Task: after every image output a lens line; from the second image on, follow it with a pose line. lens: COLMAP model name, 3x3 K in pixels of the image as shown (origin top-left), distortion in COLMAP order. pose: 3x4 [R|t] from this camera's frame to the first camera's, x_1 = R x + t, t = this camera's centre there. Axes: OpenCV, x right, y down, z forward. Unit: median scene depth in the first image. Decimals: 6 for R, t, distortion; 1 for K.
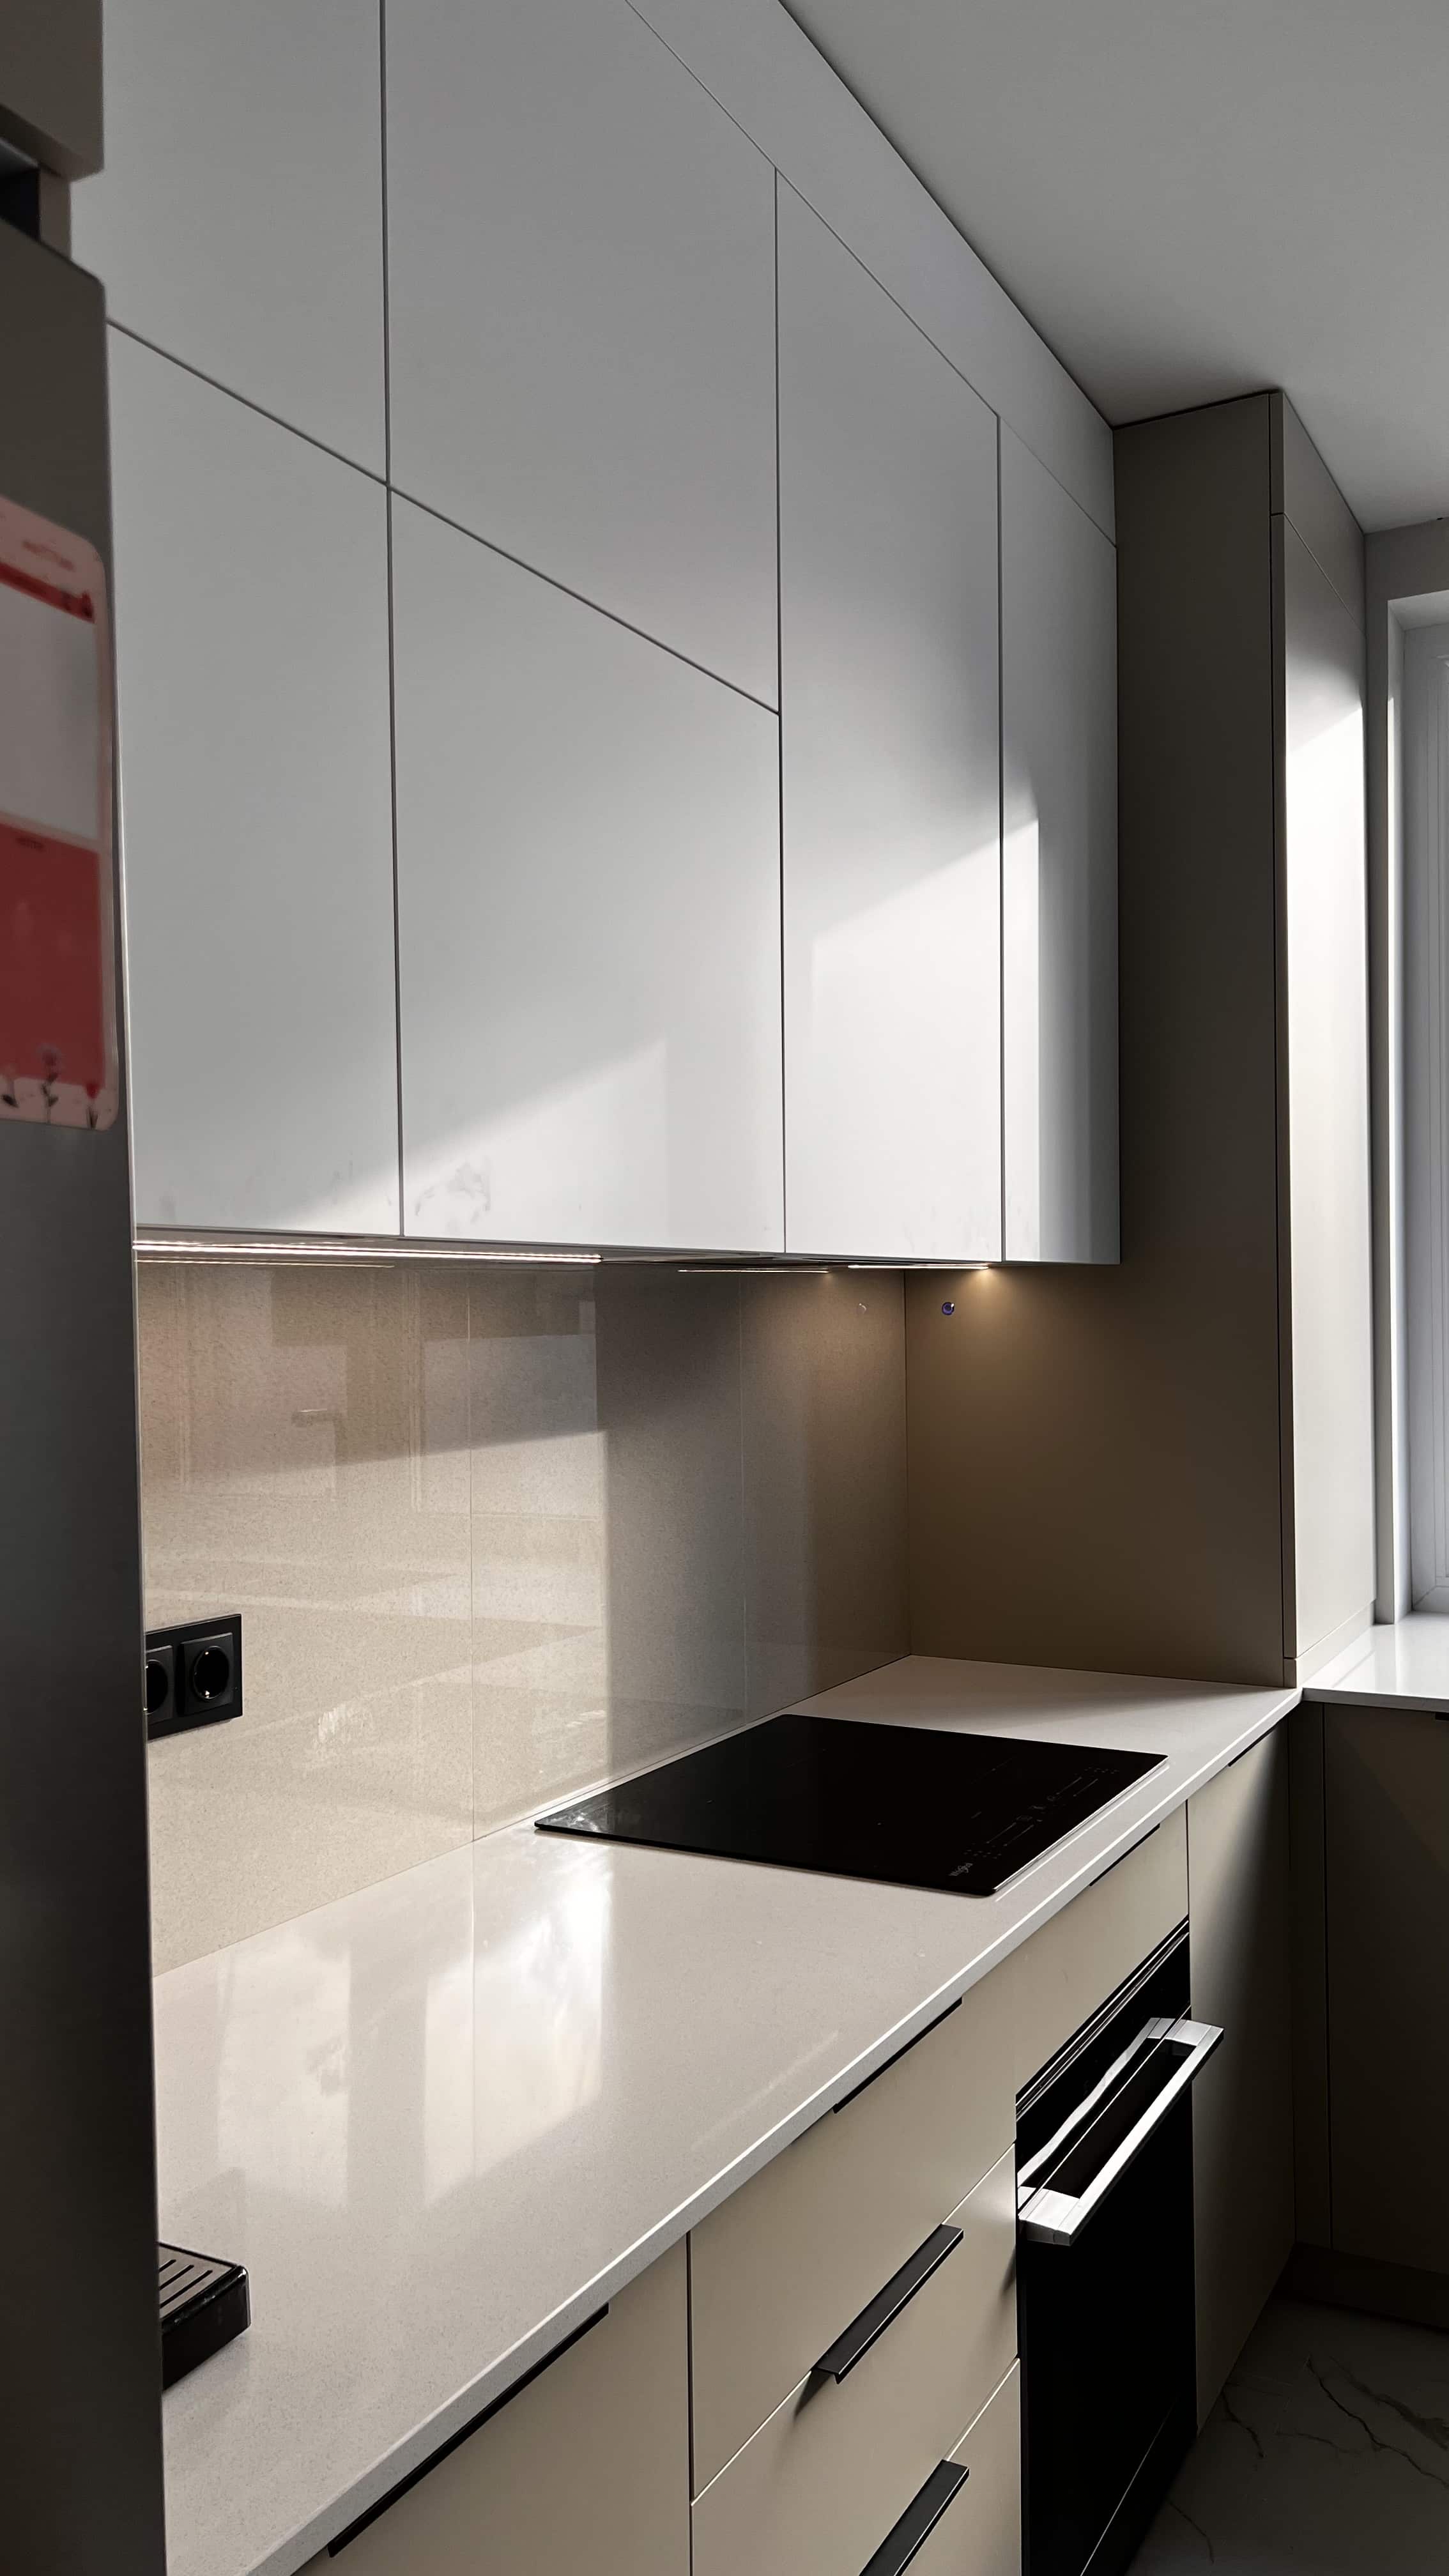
lens RADIAL K [[1928.9, 0, 707.4], [0, 1928.9, 1290.3], [0, 0, 1]] dist [0.061700, -0.074478]
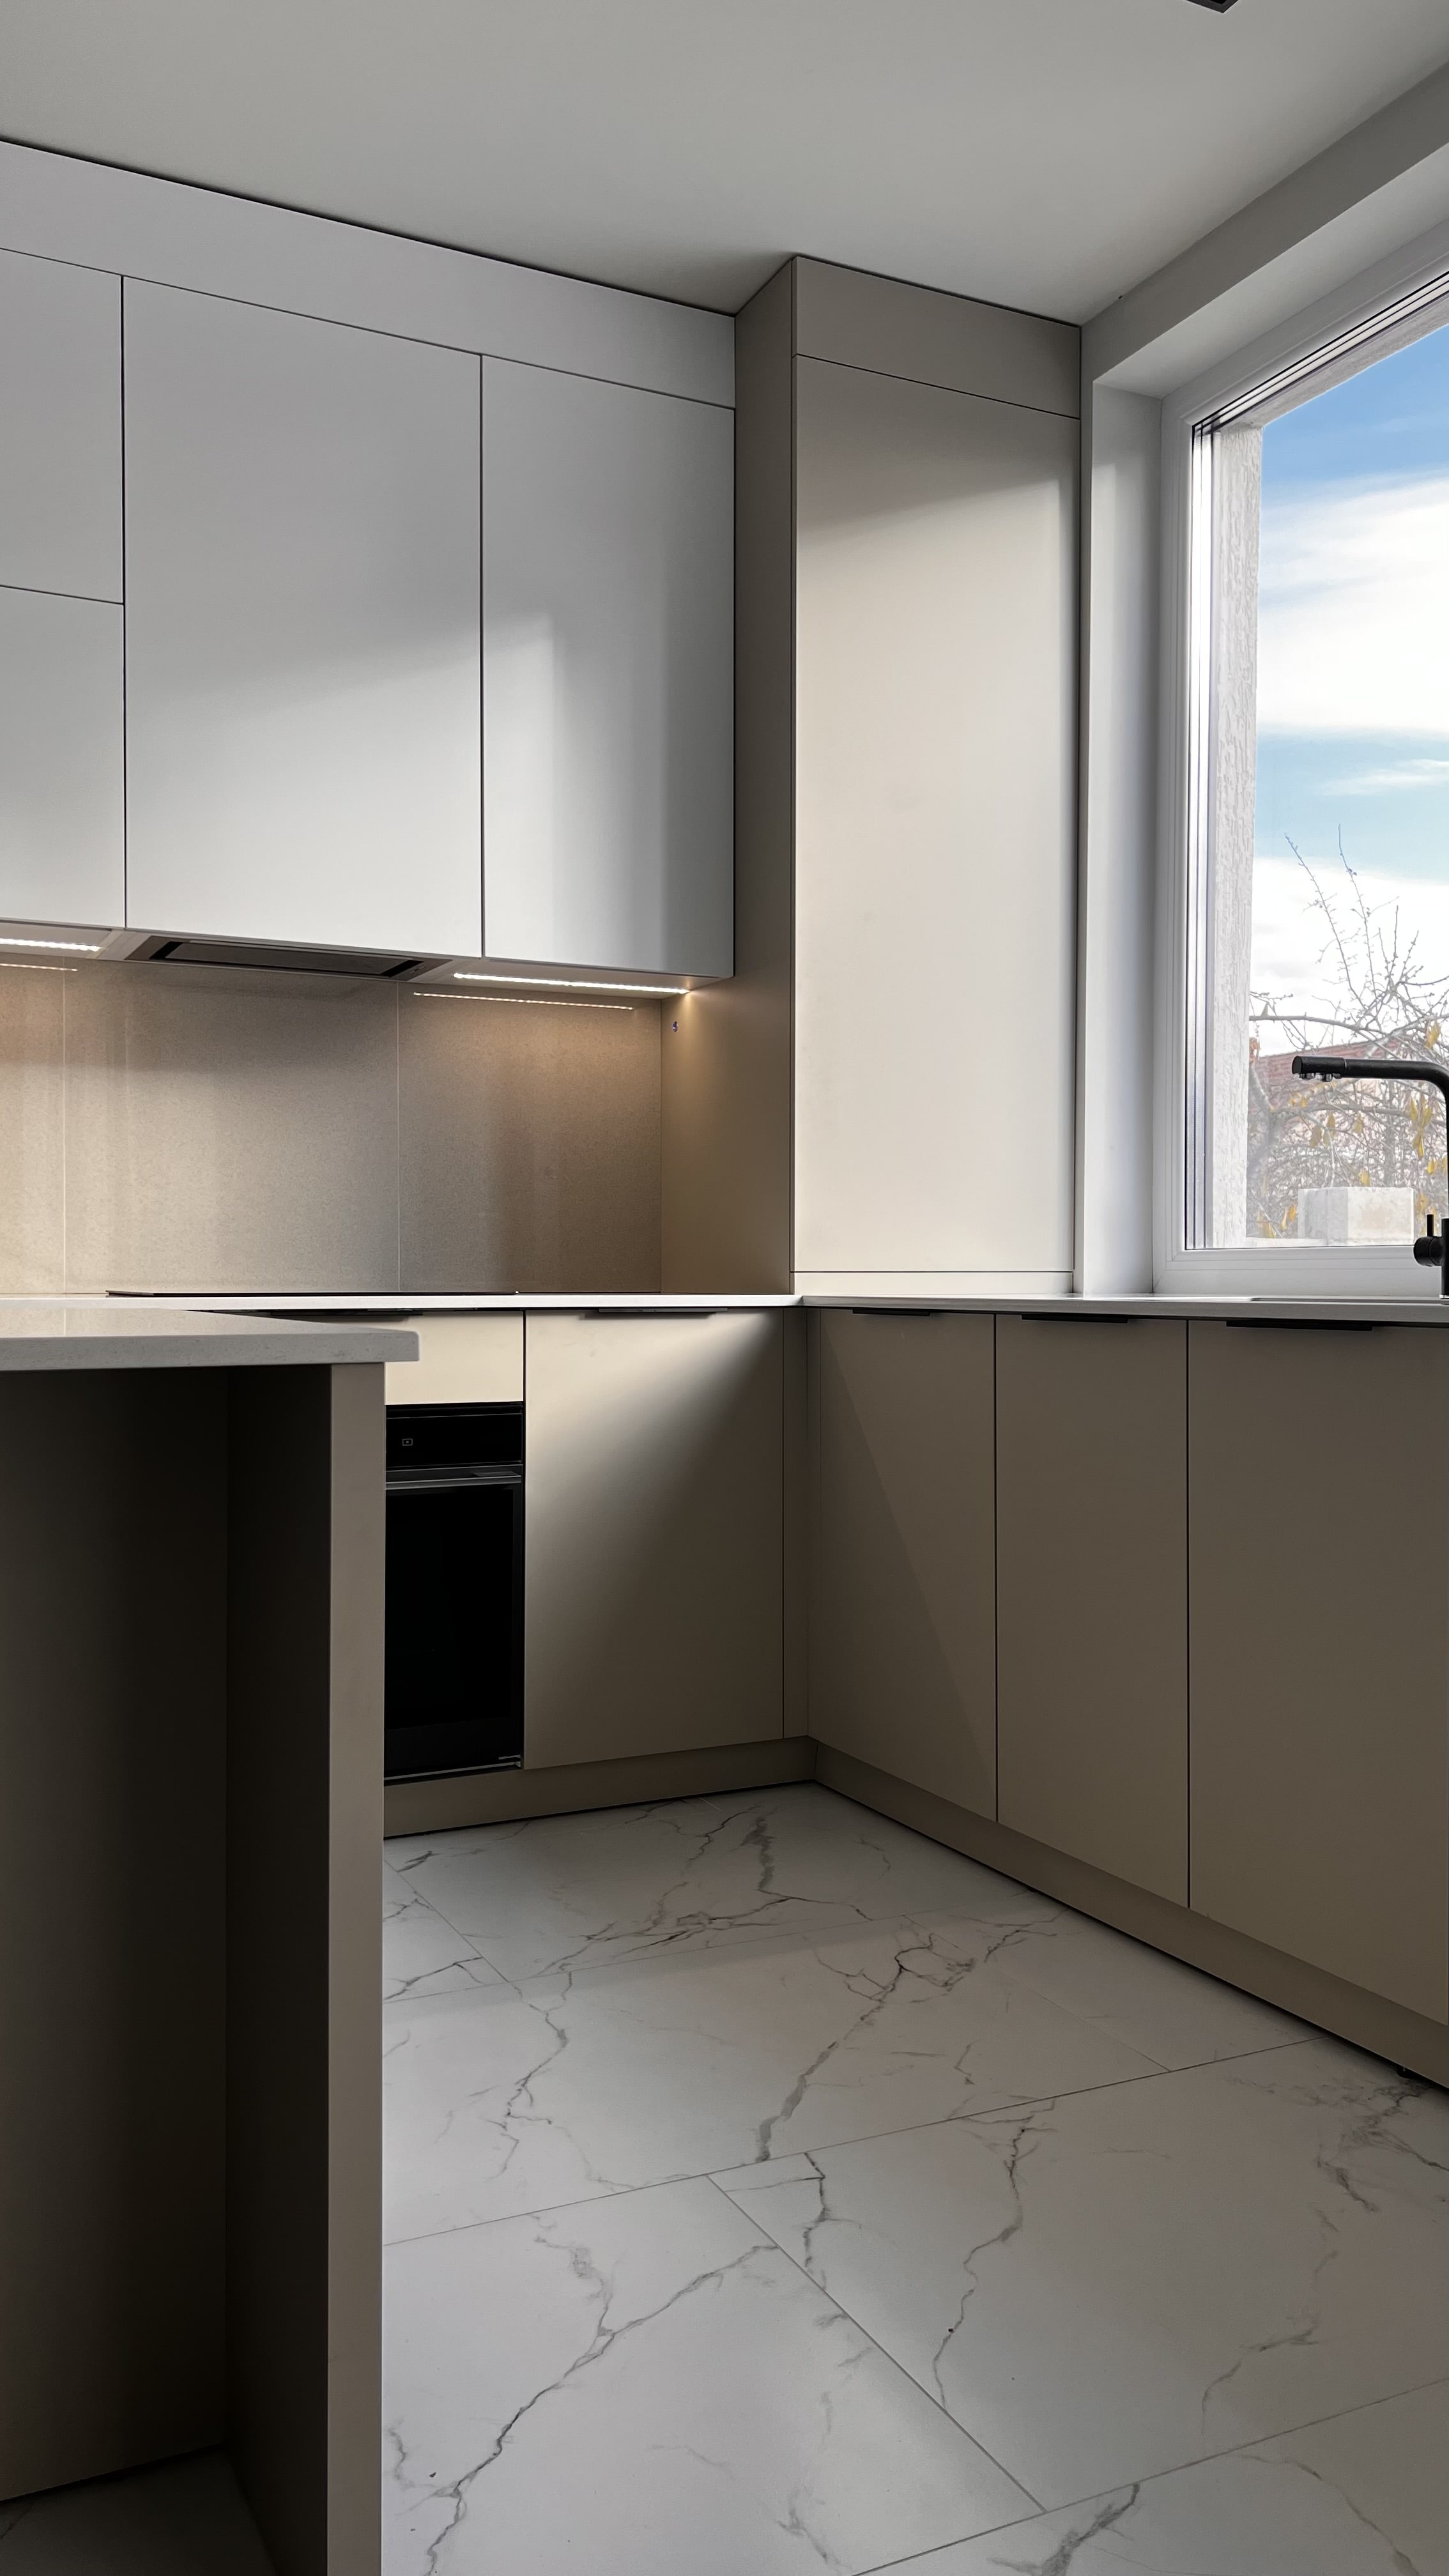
lens RADIAL K [[1928.9, 0, 731.6], [0, 1928.9, 1301.6], [0, 0, 1]] dist [0.061700, -0.074478]
pose [[0.814889, 0.018456, -0.579323, 1.078686], [-0.006983, 0.999733, 0.022026, 0.195748], [0.579575, -0.013903, 0.814801, -0.054719]]
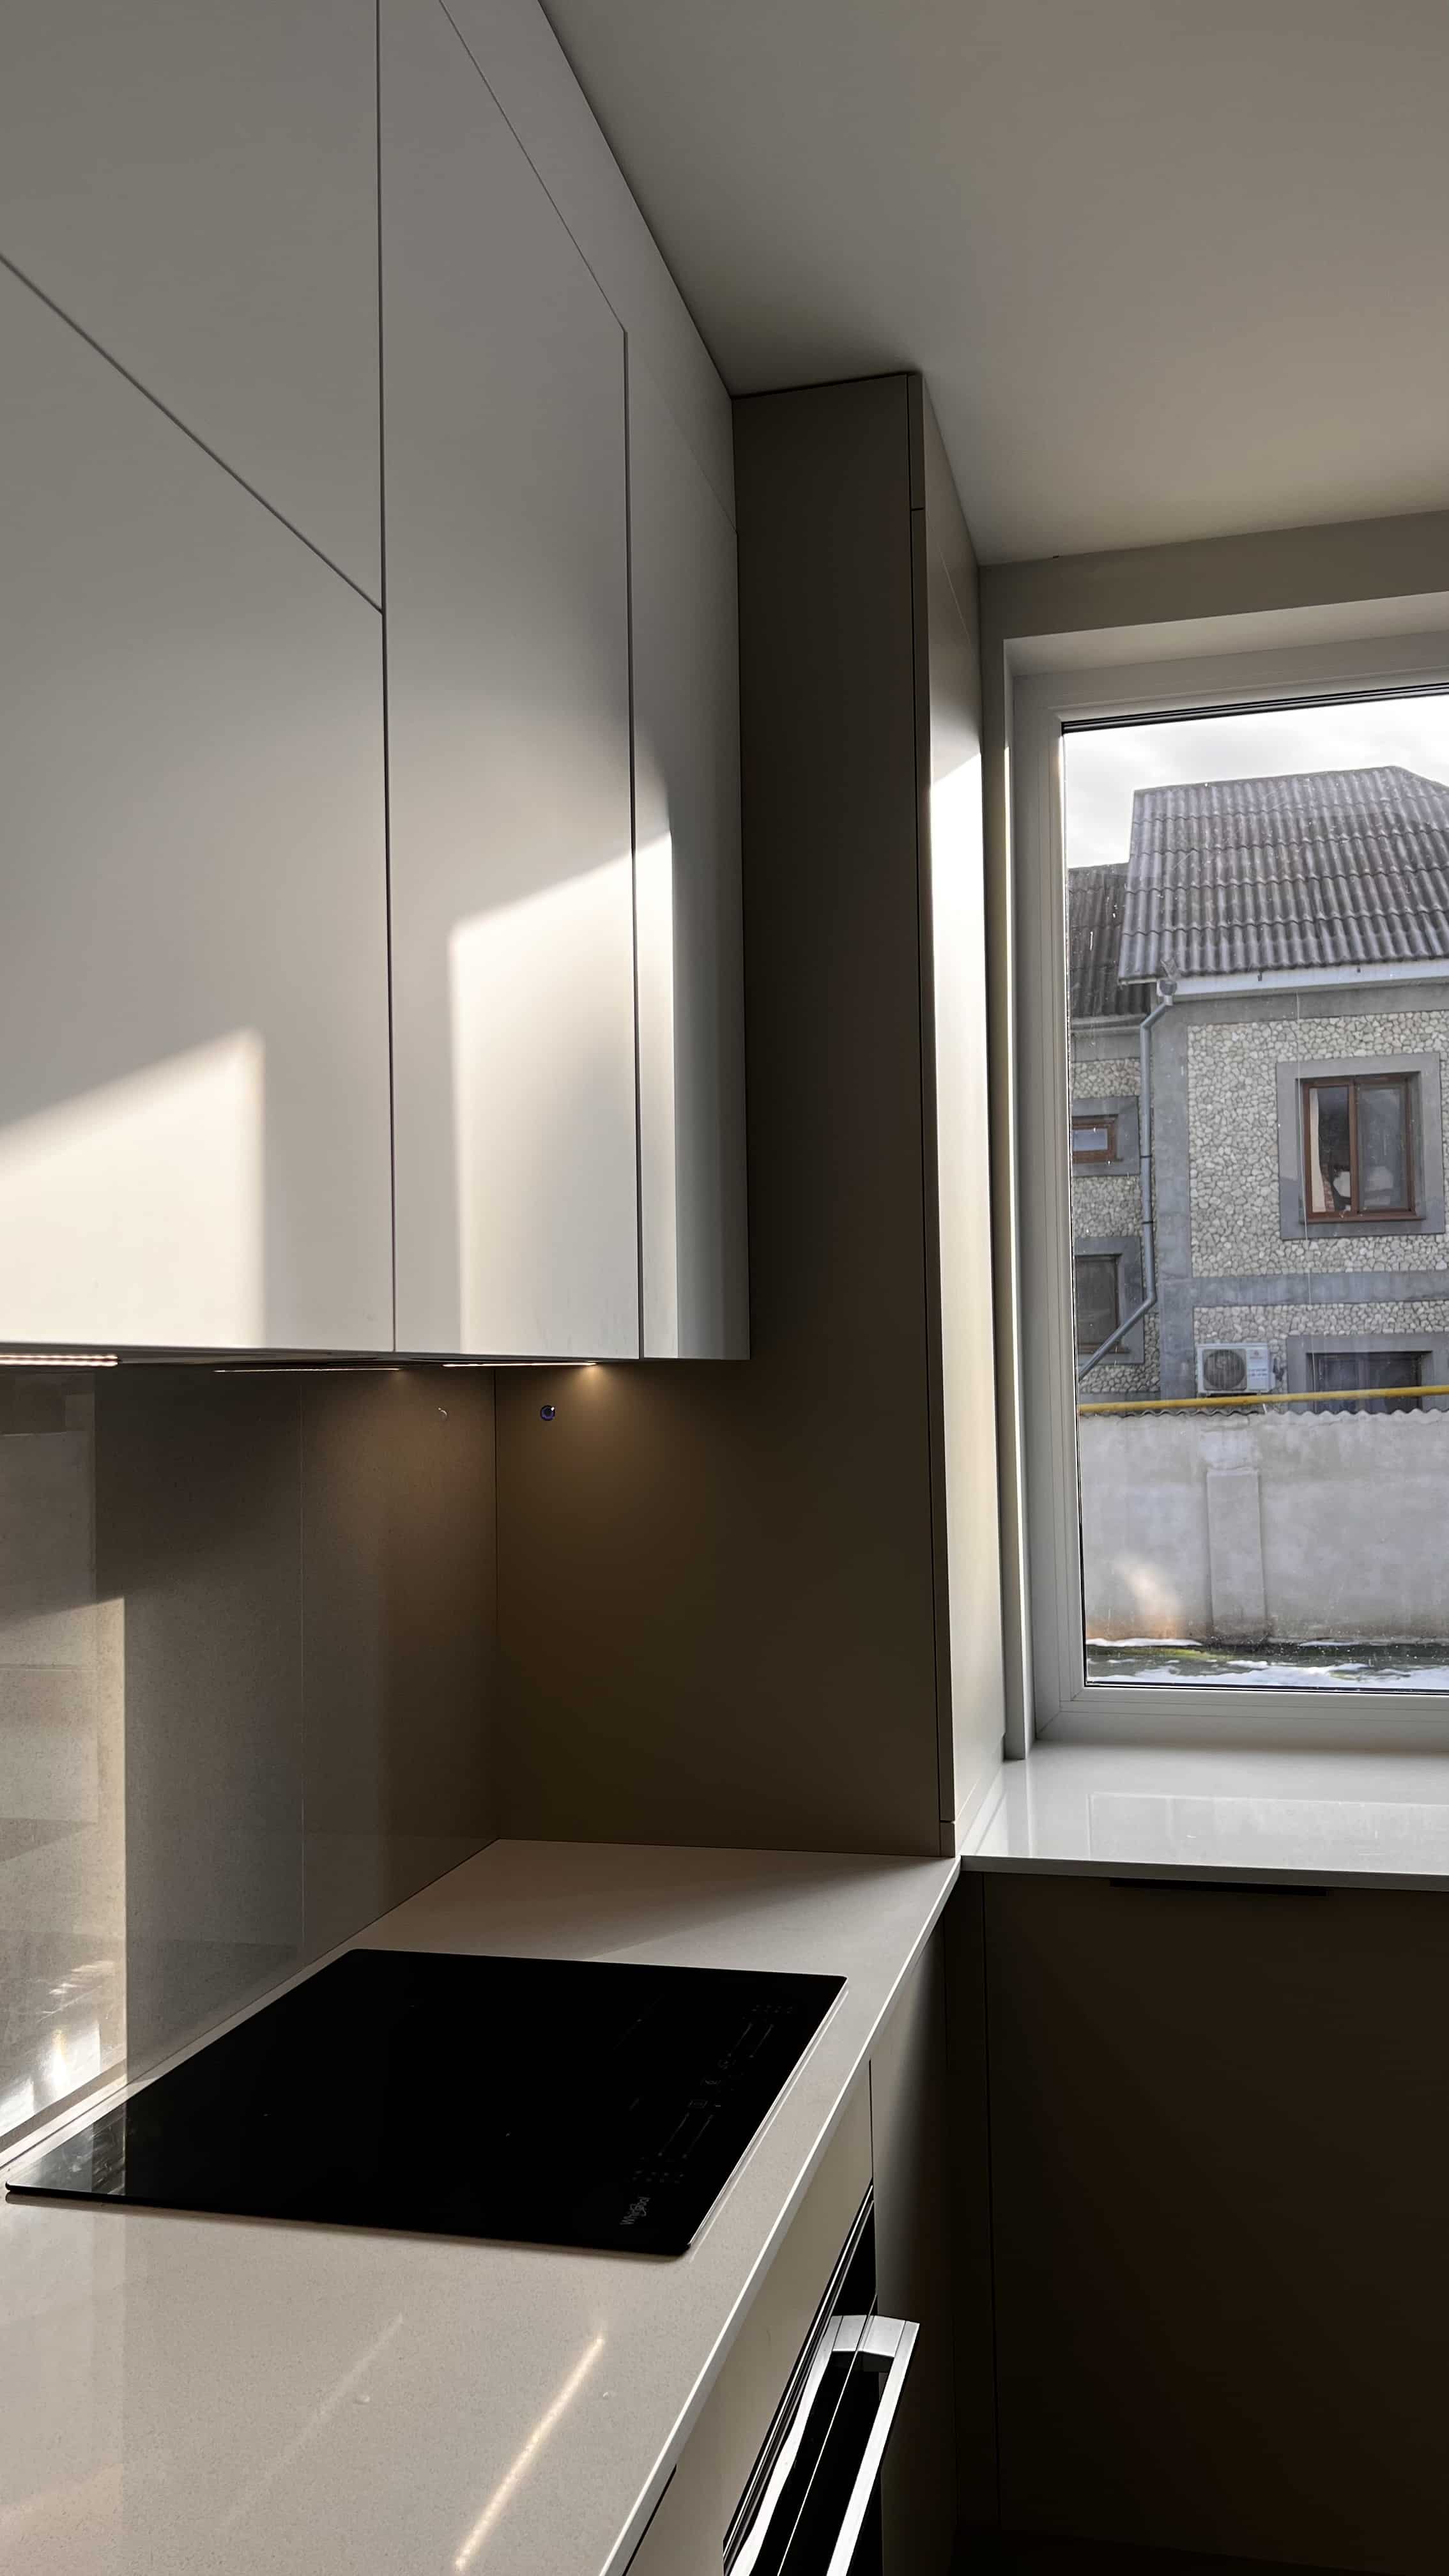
lens RADIAL K [[1928.9, 0, 706.5], [0, 1928.9, 1281.6], [0, 0, 1]] dist [0.061700, -0.074478]
pose [[0.968111, 0.006586, 0.250434, -0.019645], [0.006014, 0.998755, -0.049513, -0.007021], [-0.250448, 0.049440, 0.966867, 0.205395]]
